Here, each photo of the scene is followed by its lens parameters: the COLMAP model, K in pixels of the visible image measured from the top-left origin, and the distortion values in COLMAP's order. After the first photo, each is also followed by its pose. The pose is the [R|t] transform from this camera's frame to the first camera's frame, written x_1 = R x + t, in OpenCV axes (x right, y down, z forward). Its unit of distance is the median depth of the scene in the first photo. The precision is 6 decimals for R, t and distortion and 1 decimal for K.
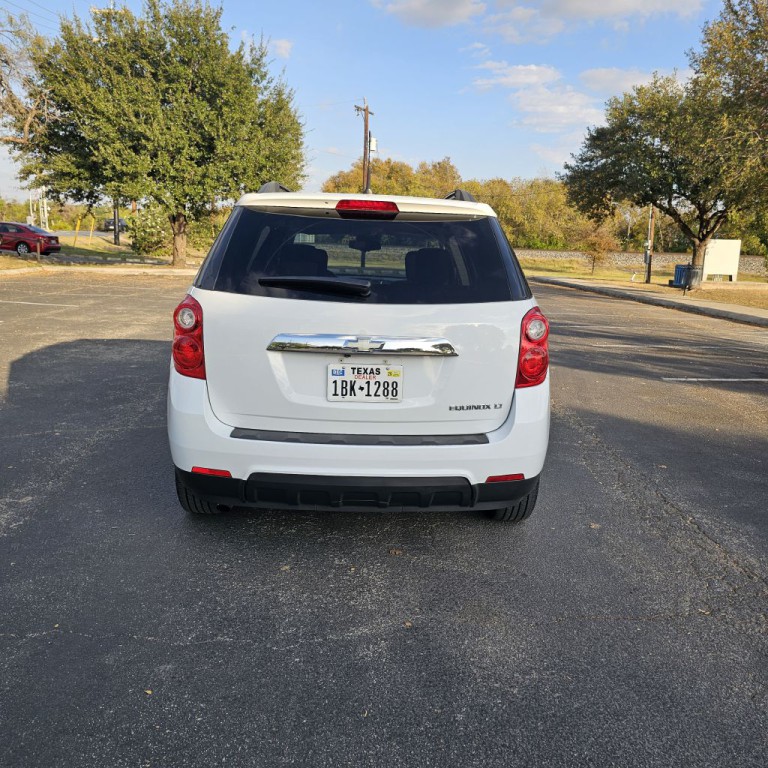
lens RADIAL K [[709.6, 0, 396.8], [0, 709.6, 372.0], [0, 0, 1]] dist [0.062550, -0.066527]
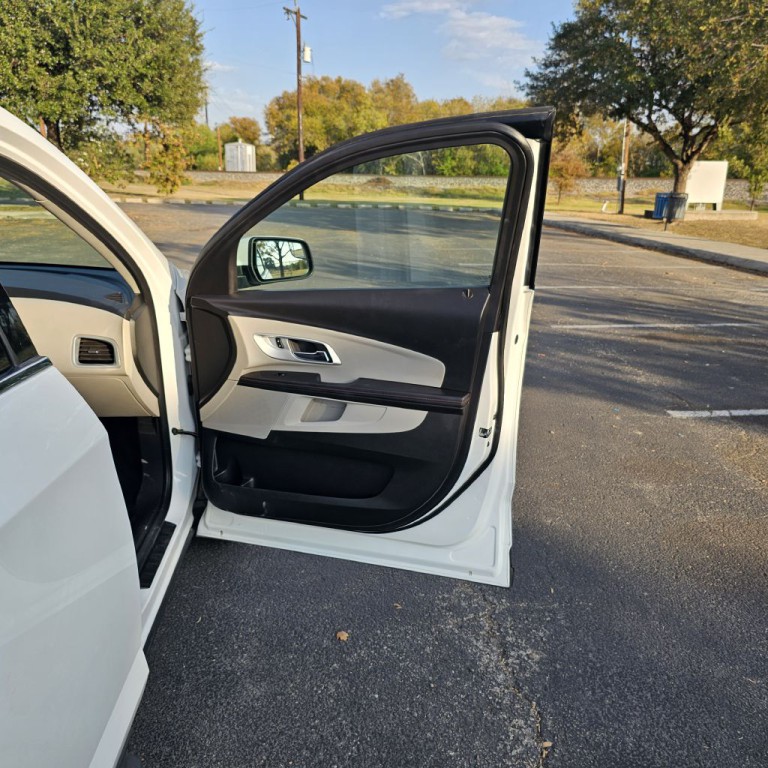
lens RADIAL K [[706.1, 0, 384.0], [0, 706.1, 384.0], [0, 0, 1]] dist [0.037534, -0.058155]
pose [[0.999421, -0.025229, 0.022812, 0.050992], [0.022512, 0.993409, 0.112395, -0.029997], [-0.025497, -0.111817, 0.993402, 0.169899]]
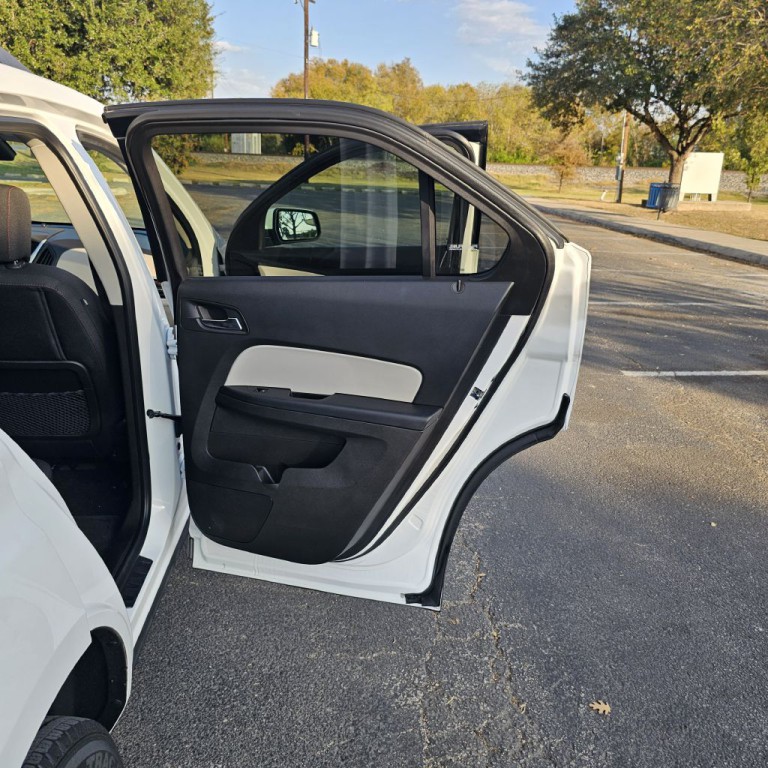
lens RADIAL K [[708.2, 0, 390.0], [0, 708.2, 377.3], [0, 0, 1]] dist [0.055398, -0.079387]
pose [[0.999550, -0.006648, 0.029236, 0.052649], [0.003017, 0.992459, 0.122541, -0.024761], [-0.029830, -0.122398, 0.992033, 0.135202]]
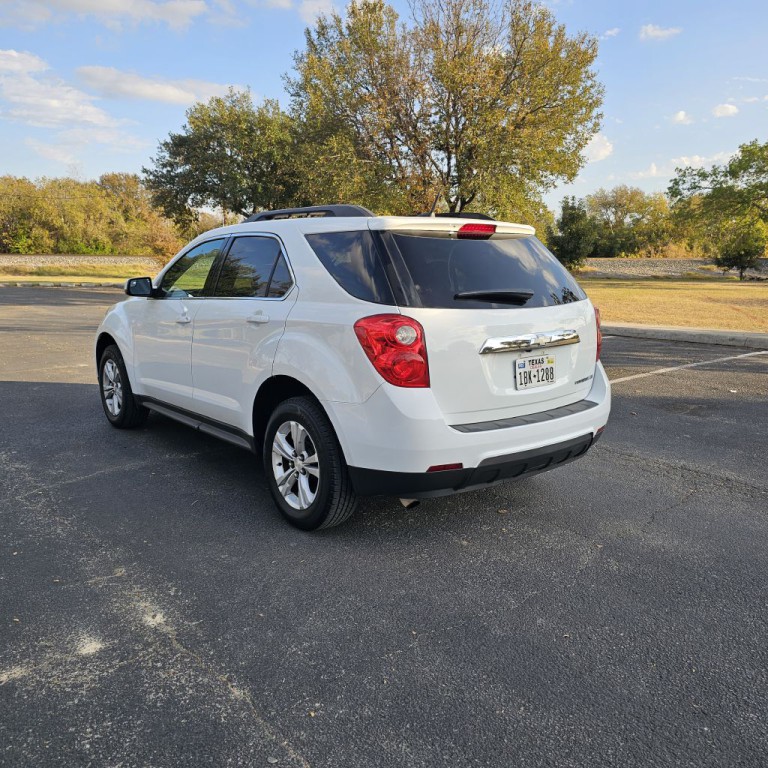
lens RADIAL K [[709.6, 0, 396.8], [0, 709.6, 372.0], [0, 0, 1]] dist [0.062550, -0.066527]
pose [[0.793537, -0.123689, 0.595819, -0.134080], [0.125829, 0.991316, 0.038208, -0.008466], [-0.595371, 0.044652, 0.802209, 0.019295]]
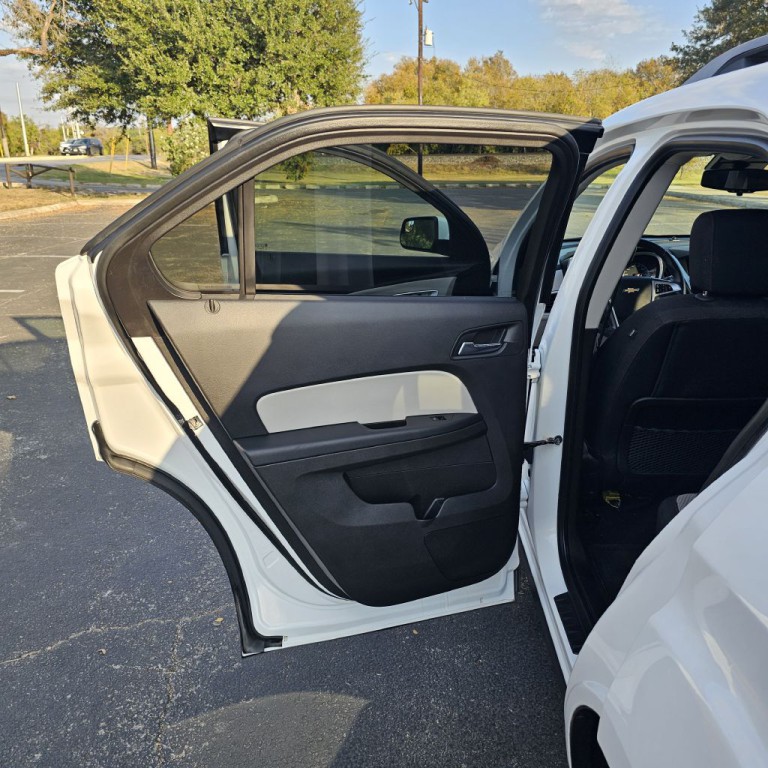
lens RADIAL K [[705.7, 0, 386.0], [0, 705.7, 367.6], [0, 0, 1]] dist [0.028632, -0.028308]
pose [[0.997135, -0.027827, -0.070343, -0.060893], [0.035870, 0.992626, 0.115787, -0.032016], [0.066602, -0.117979, 0.990780, 0.141214]]
